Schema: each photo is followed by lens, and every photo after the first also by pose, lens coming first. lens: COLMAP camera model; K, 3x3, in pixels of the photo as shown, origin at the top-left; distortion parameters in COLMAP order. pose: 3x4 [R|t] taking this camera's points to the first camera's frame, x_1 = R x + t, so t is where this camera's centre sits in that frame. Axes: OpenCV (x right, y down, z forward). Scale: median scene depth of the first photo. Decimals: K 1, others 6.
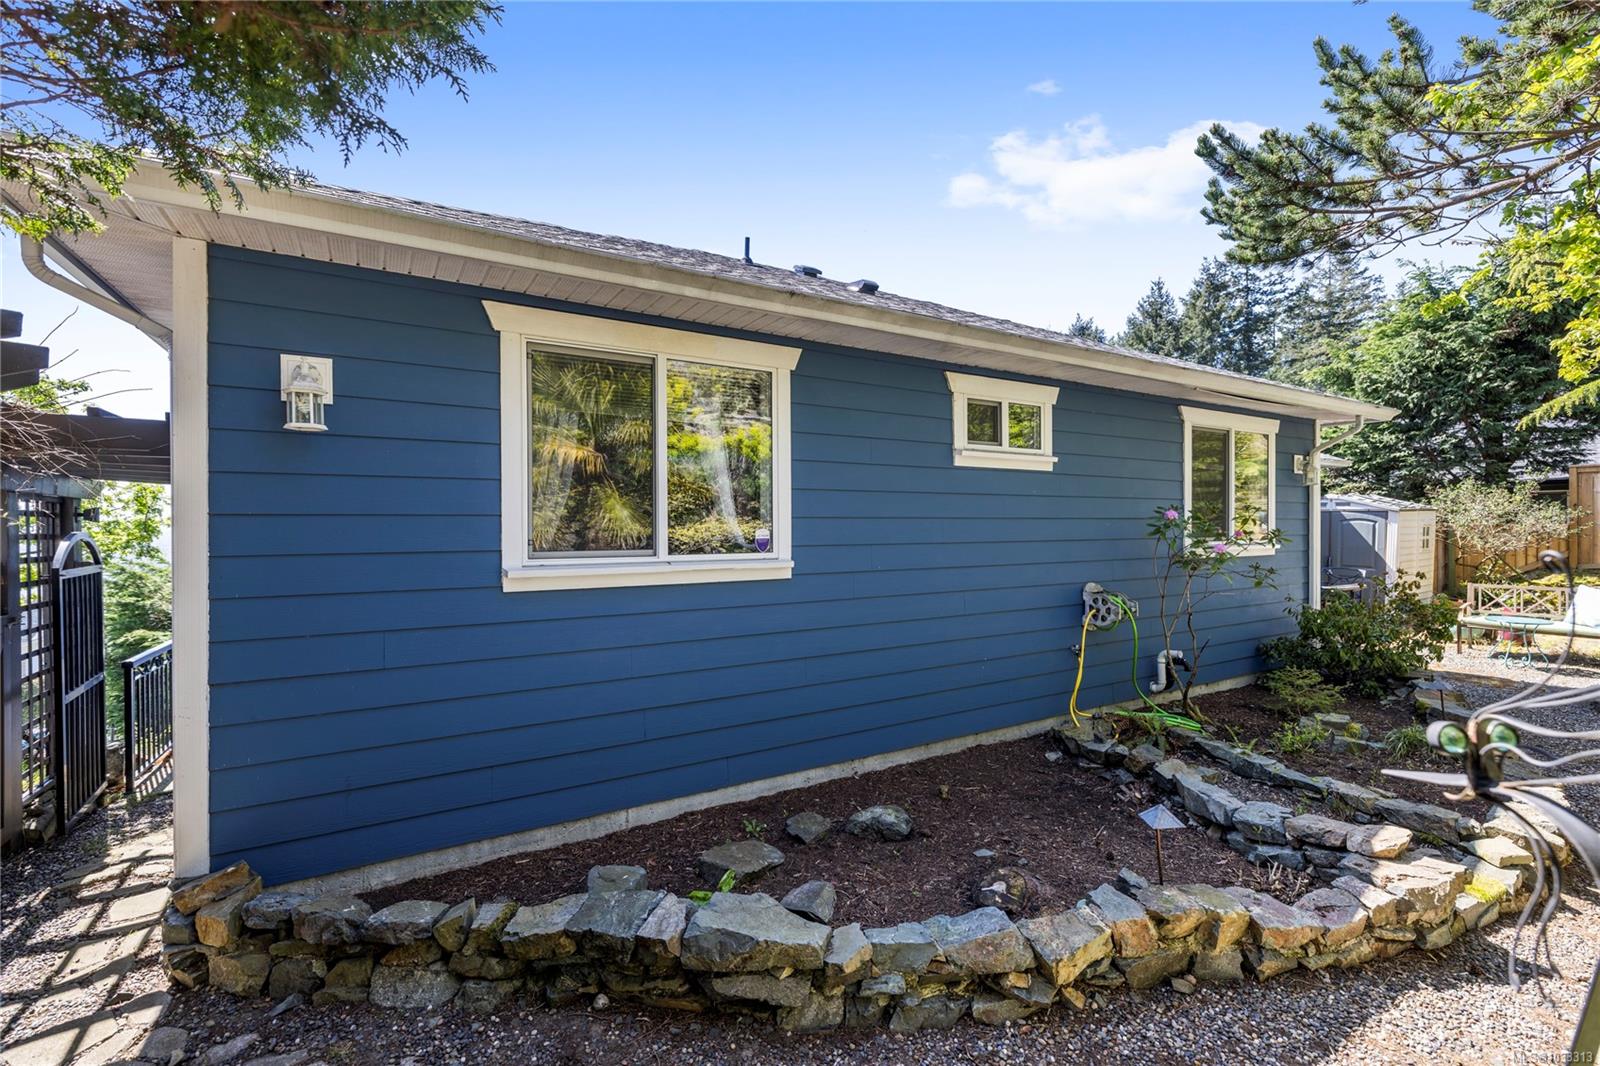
lens RADIAL K [[668.1, 0, 789.7], [0, 668.1, 536.6], [0, 0, 1]] dist [-0.001701, -0.000056]
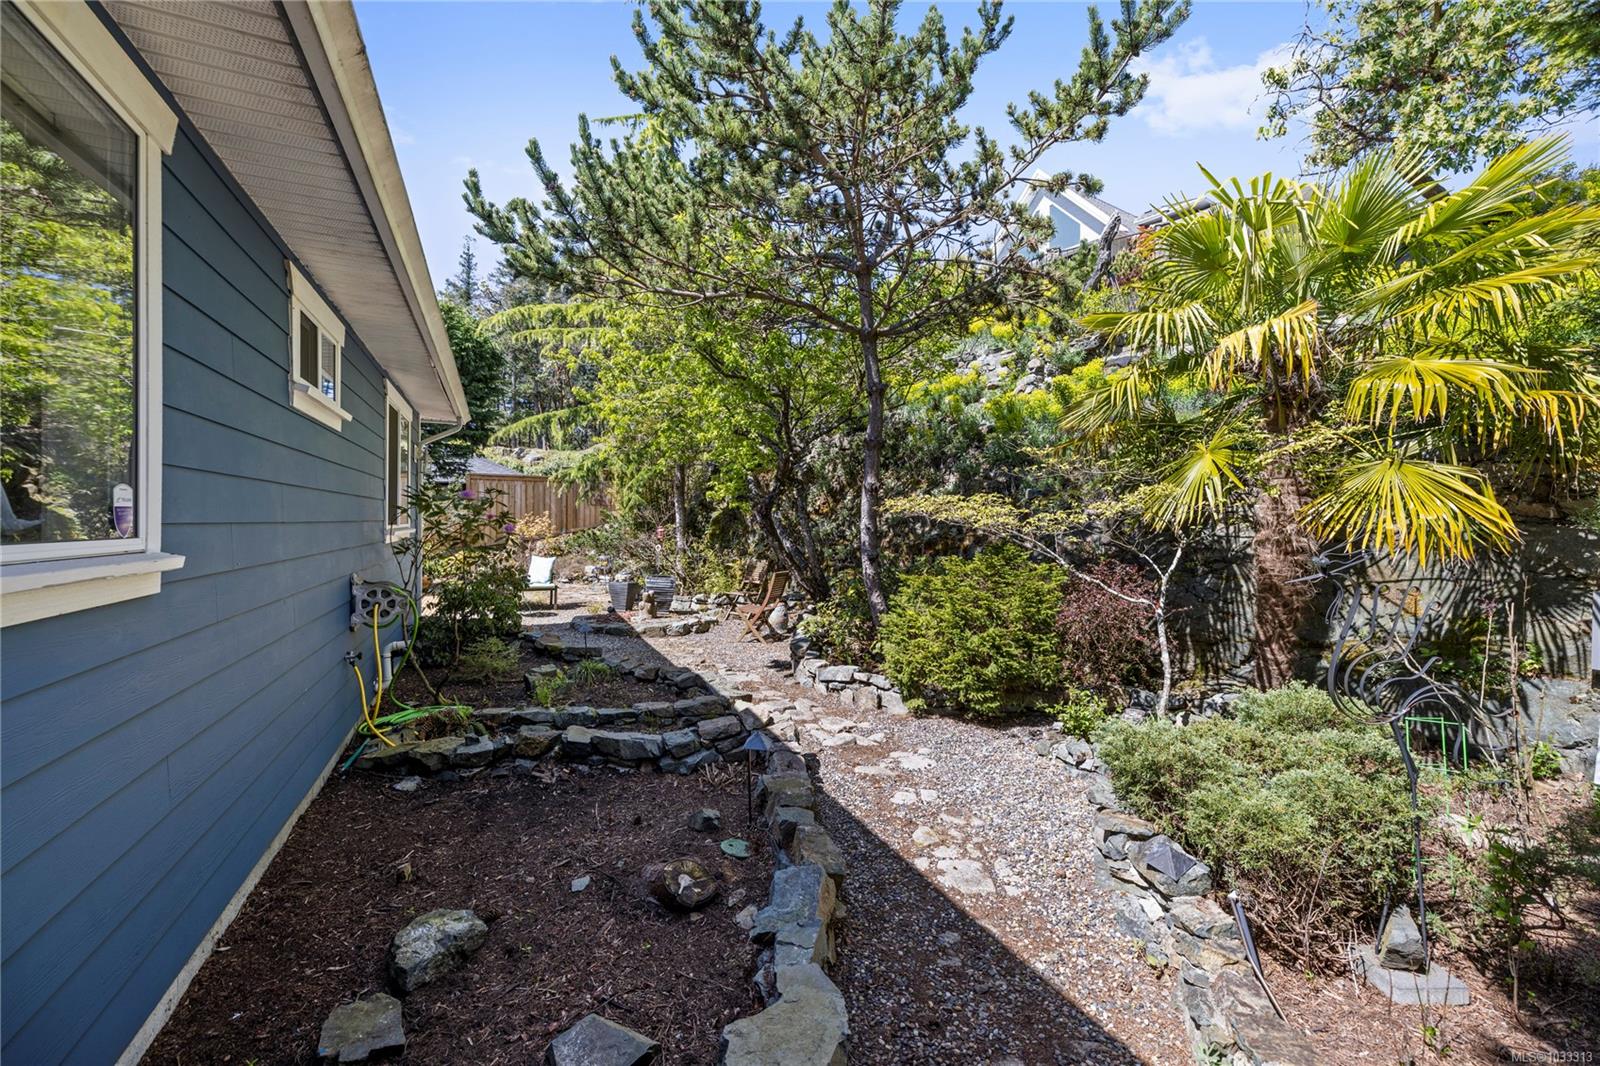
lens RADIAL K [[668.1, 0, 790.7], [0, 668.1, 526.0], [0, 0, 1]] dist [-0.001701, -0.000056]
pose [[0.118947, 0.000822, 0.992900, -0.418612], [0.003725, 0.999992, -0.001274, 0.018419], [-0.992894, 0.003850, 0.118943, 0.511452]]
